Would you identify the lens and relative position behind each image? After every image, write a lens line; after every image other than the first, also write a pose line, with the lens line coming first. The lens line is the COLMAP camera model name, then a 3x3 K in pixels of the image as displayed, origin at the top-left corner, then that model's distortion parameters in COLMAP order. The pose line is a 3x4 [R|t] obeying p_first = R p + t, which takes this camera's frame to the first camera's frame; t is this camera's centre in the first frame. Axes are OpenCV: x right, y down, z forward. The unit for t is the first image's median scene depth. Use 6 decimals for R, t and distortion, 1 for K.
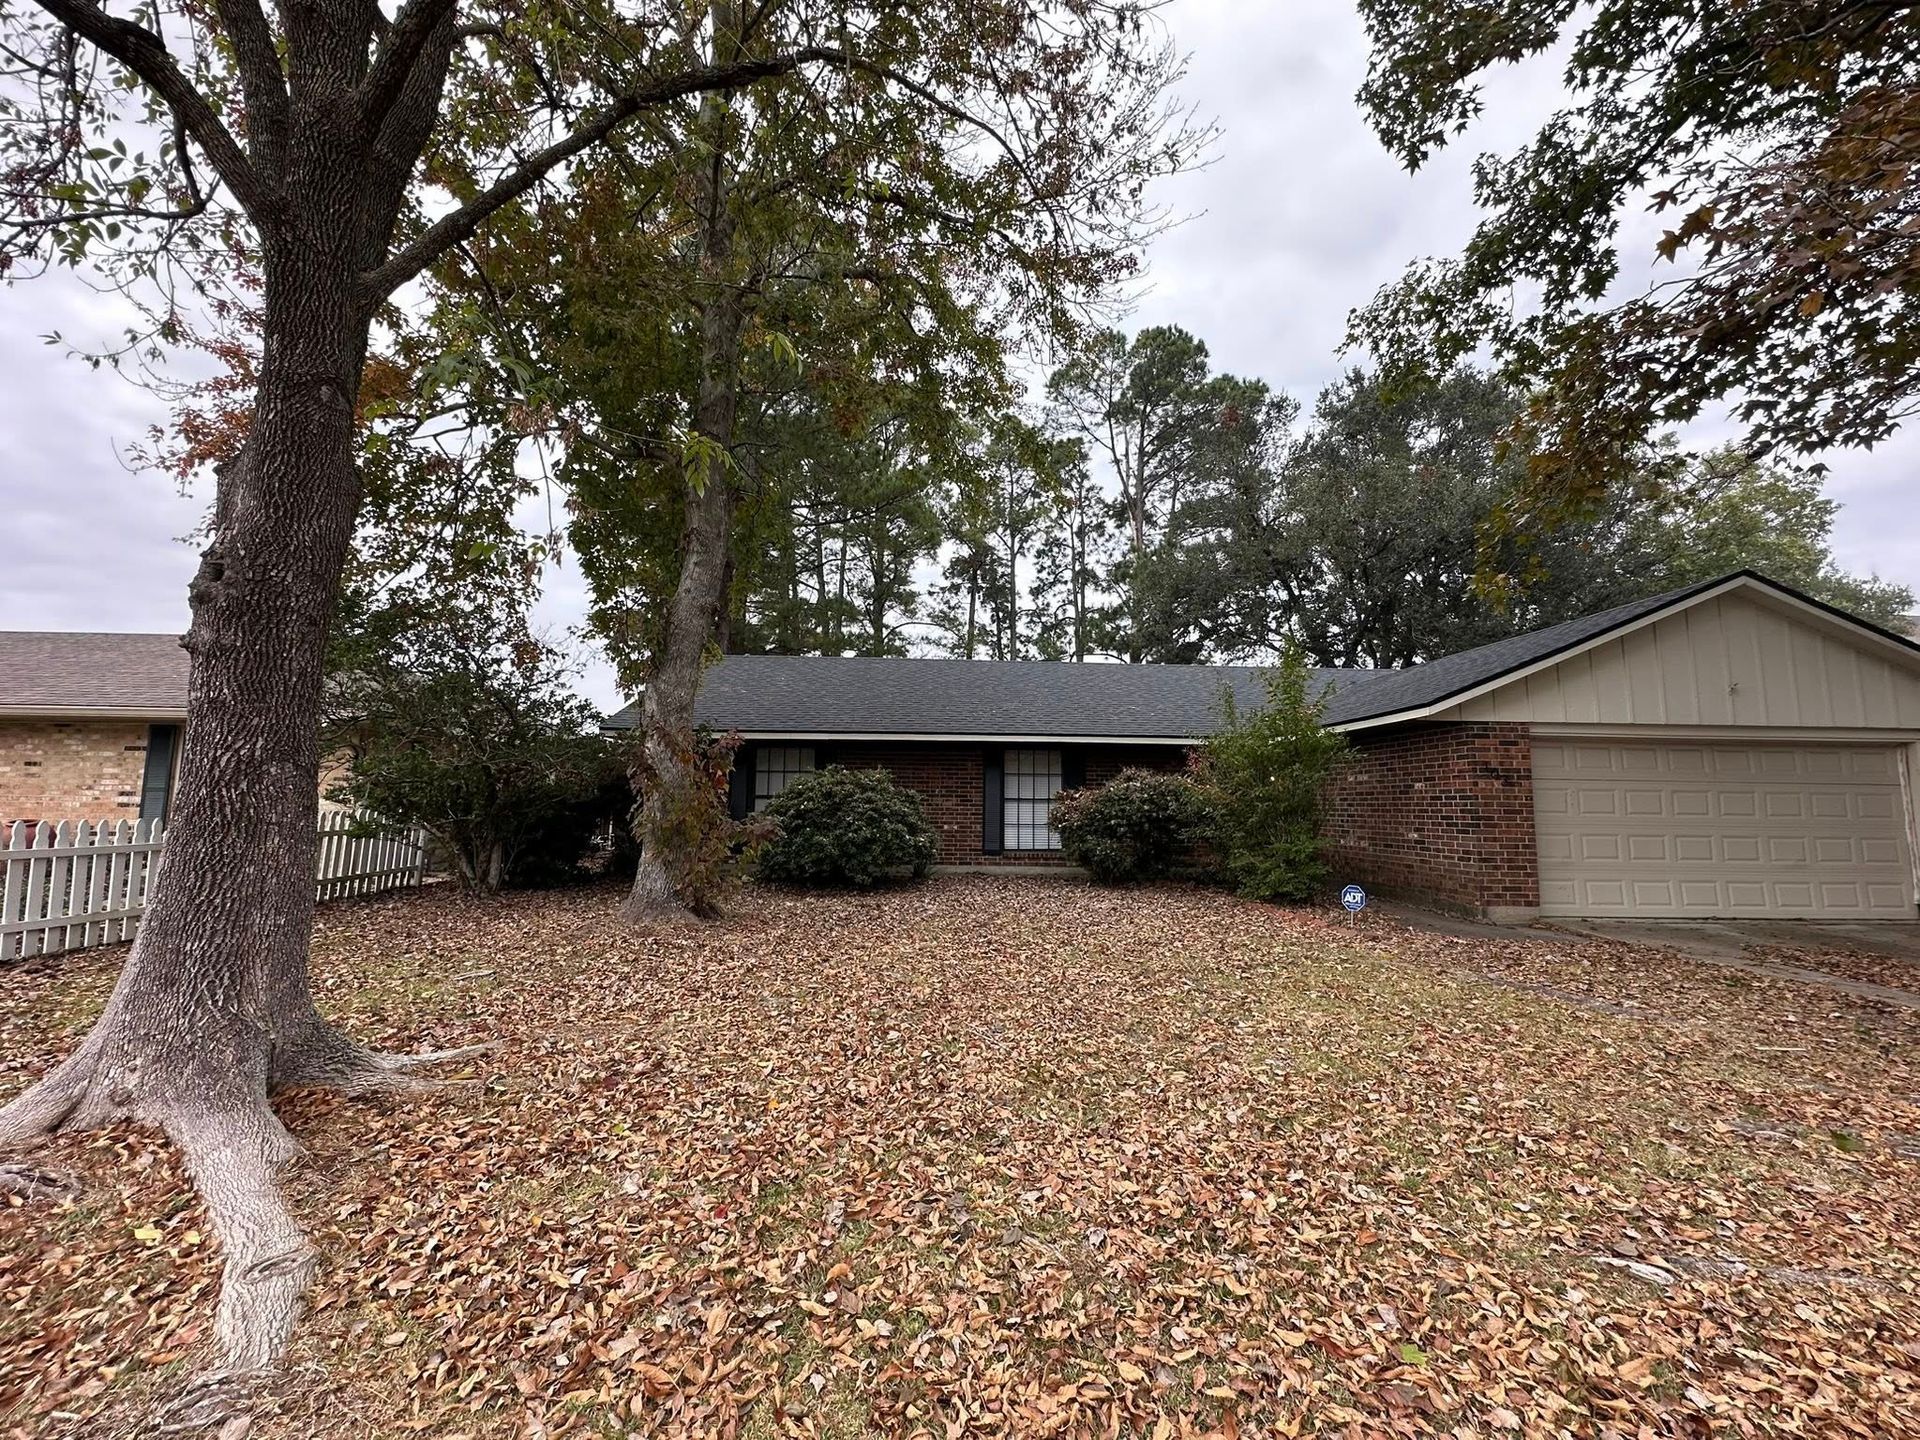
lens RADIAL K [[773.5, 0, 960.0], [0, 773.5, 720.0], [0, 0, 1]] dist [0.001353, 0.000342]
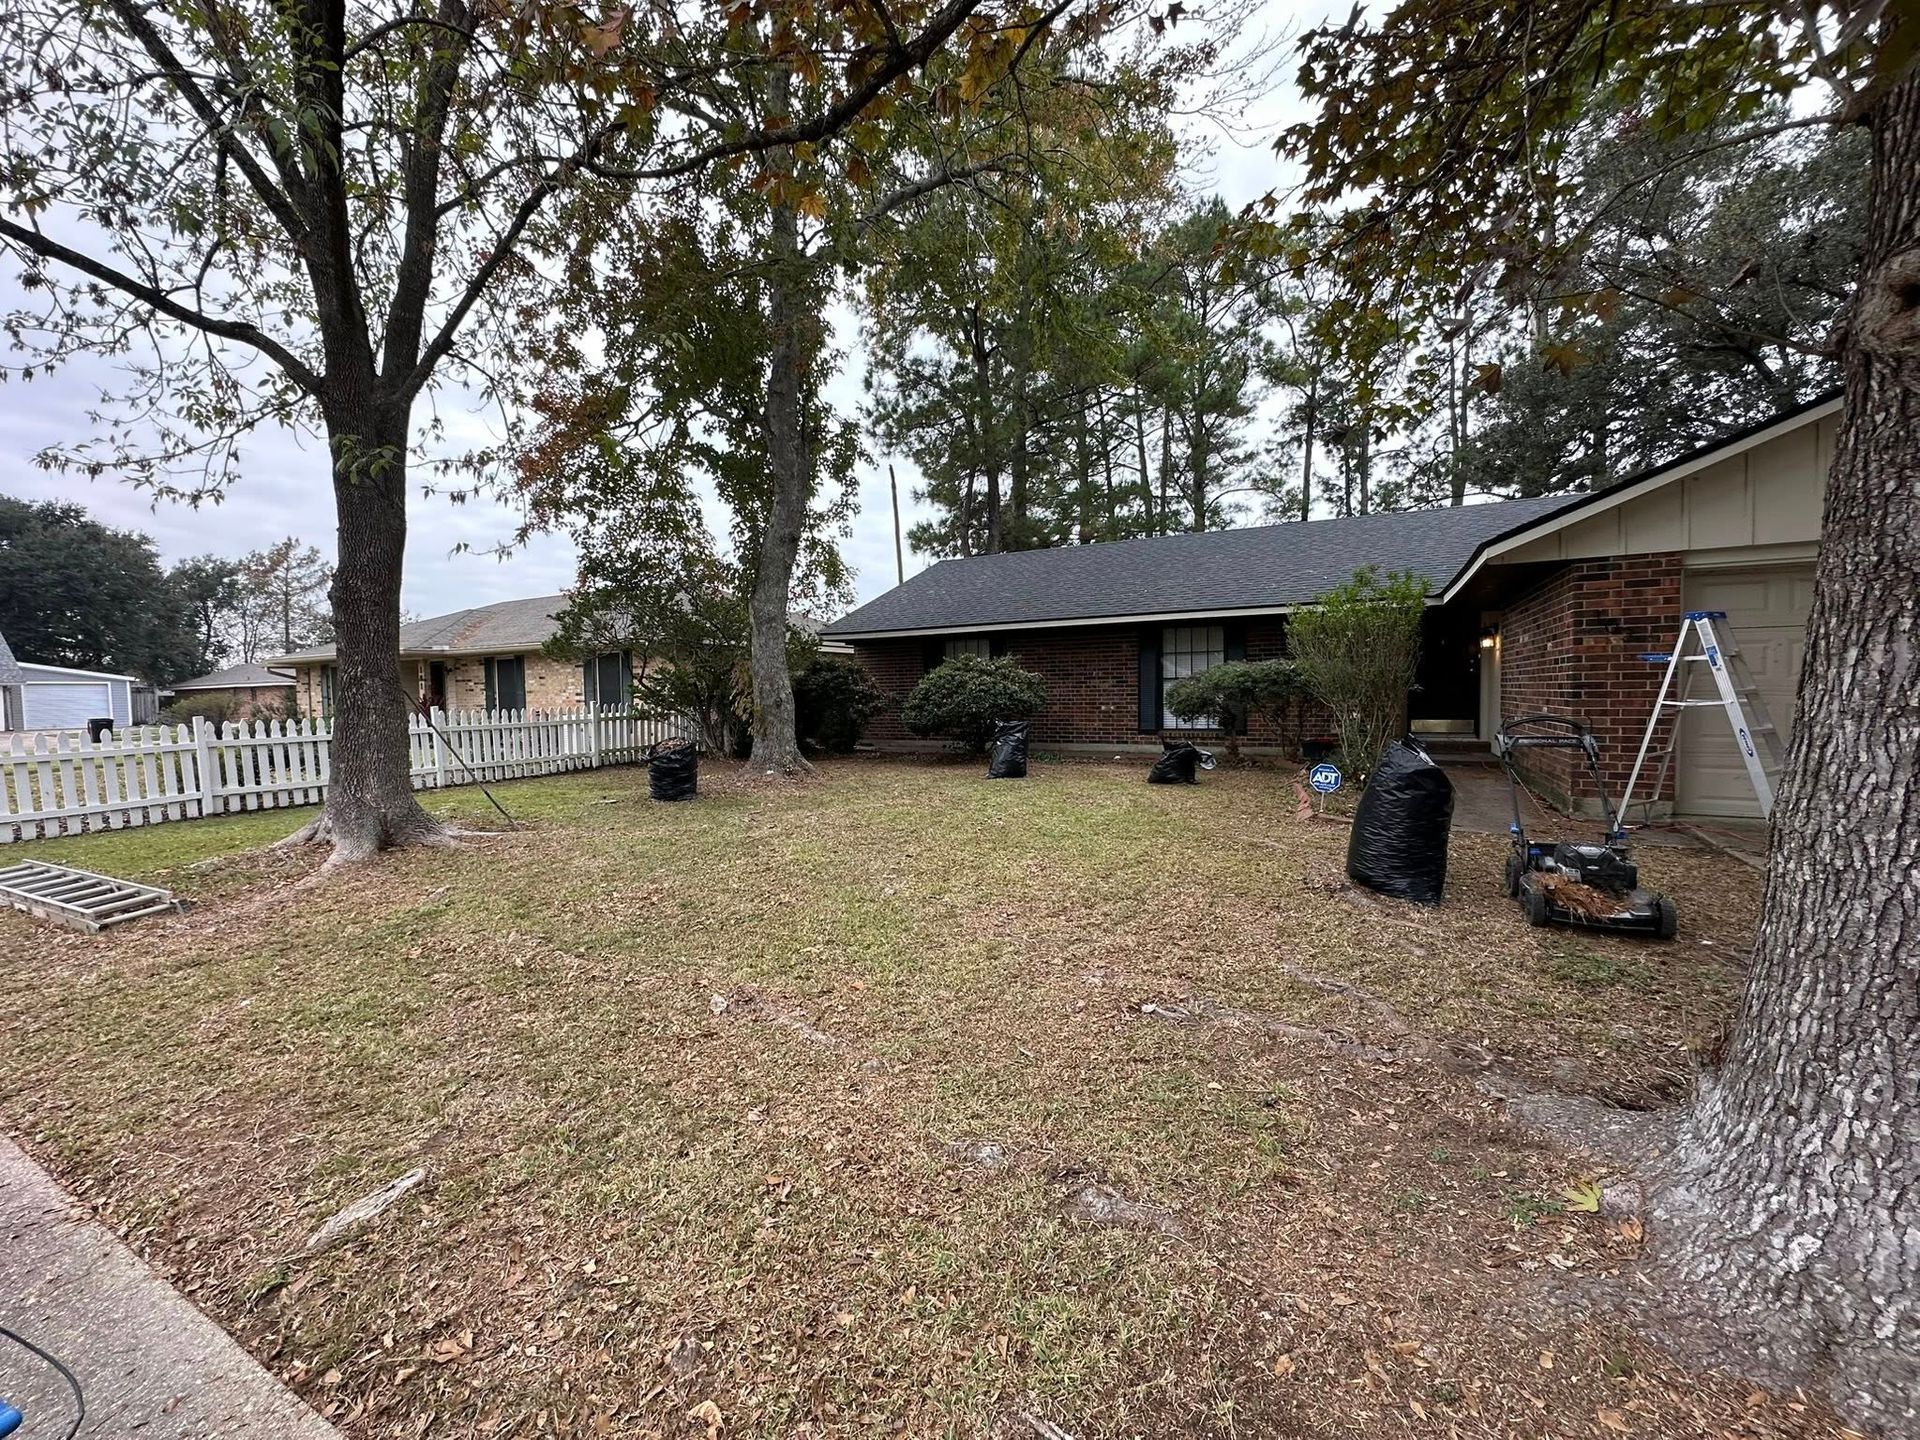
lens RADIAL K [[773.5, 0, 960.0], [0, 773.5, 720.0], [0, 0, 1]] dist [0.001353, 0.000342]
pose [[0.868641, -0.007328, -0.495388, 0.104351], [0.080645, 0.988647, 0.126782, 0.002559], [0.488835, -0.150079, 0.859370, 0.004643]]
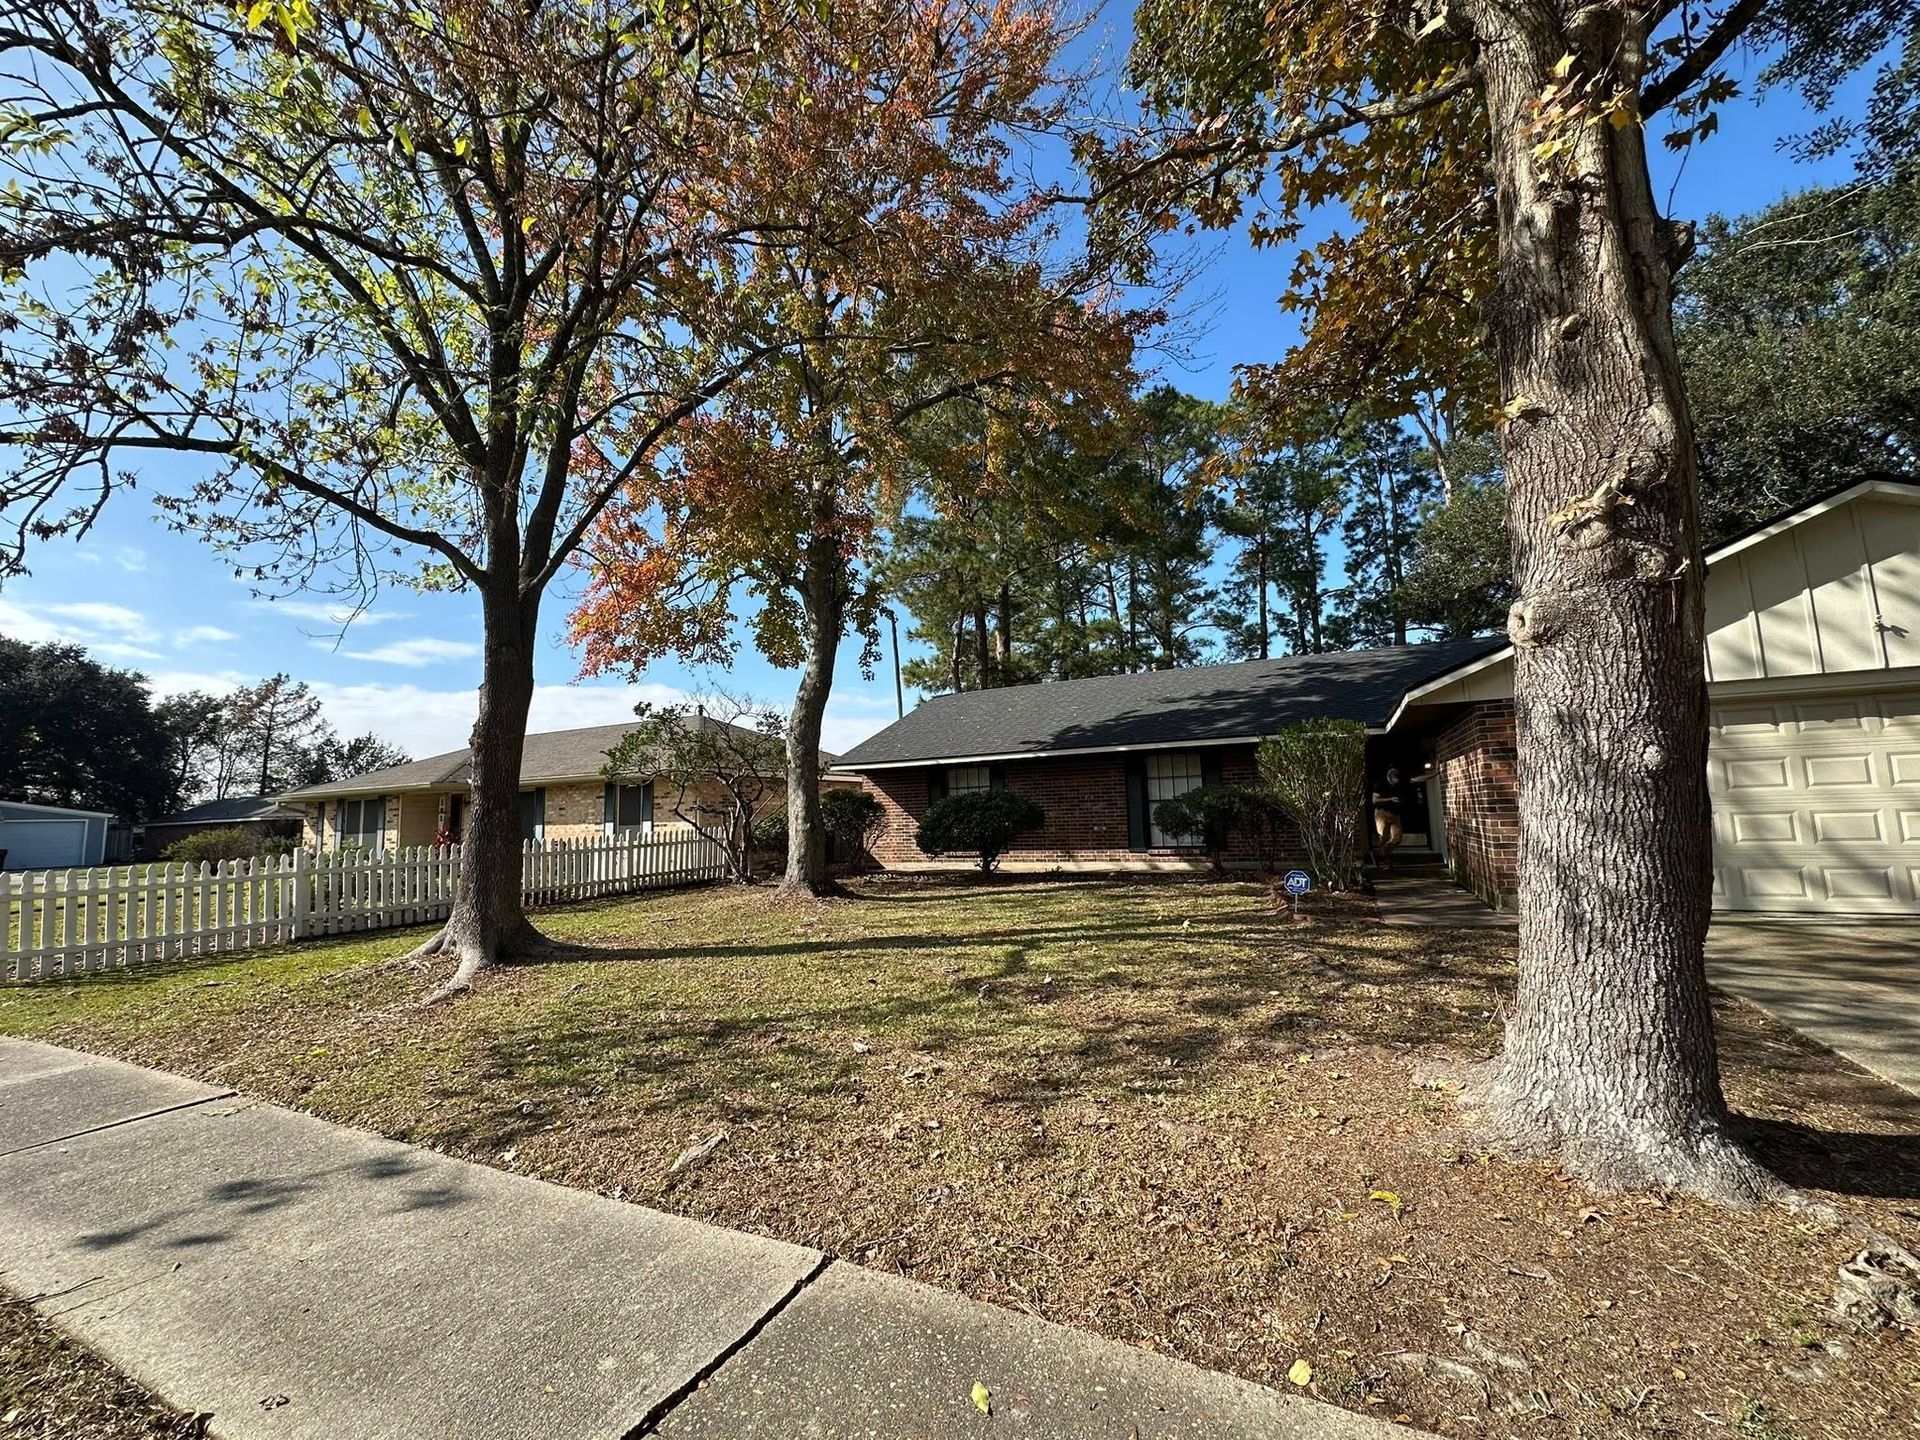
lens RADIAL K [[773.5, 0, 960.0], [0, 773.5, 720.0], [0, 0, 1]] dist [0.001353, 0.000342]
pose [[0.883168, -0.095892, -0.459149, 0.109052], [0.092112, 0.995276, -0.030684, -0.001225], [0.459923, -0.015194, 0.887829, -0.032483]]
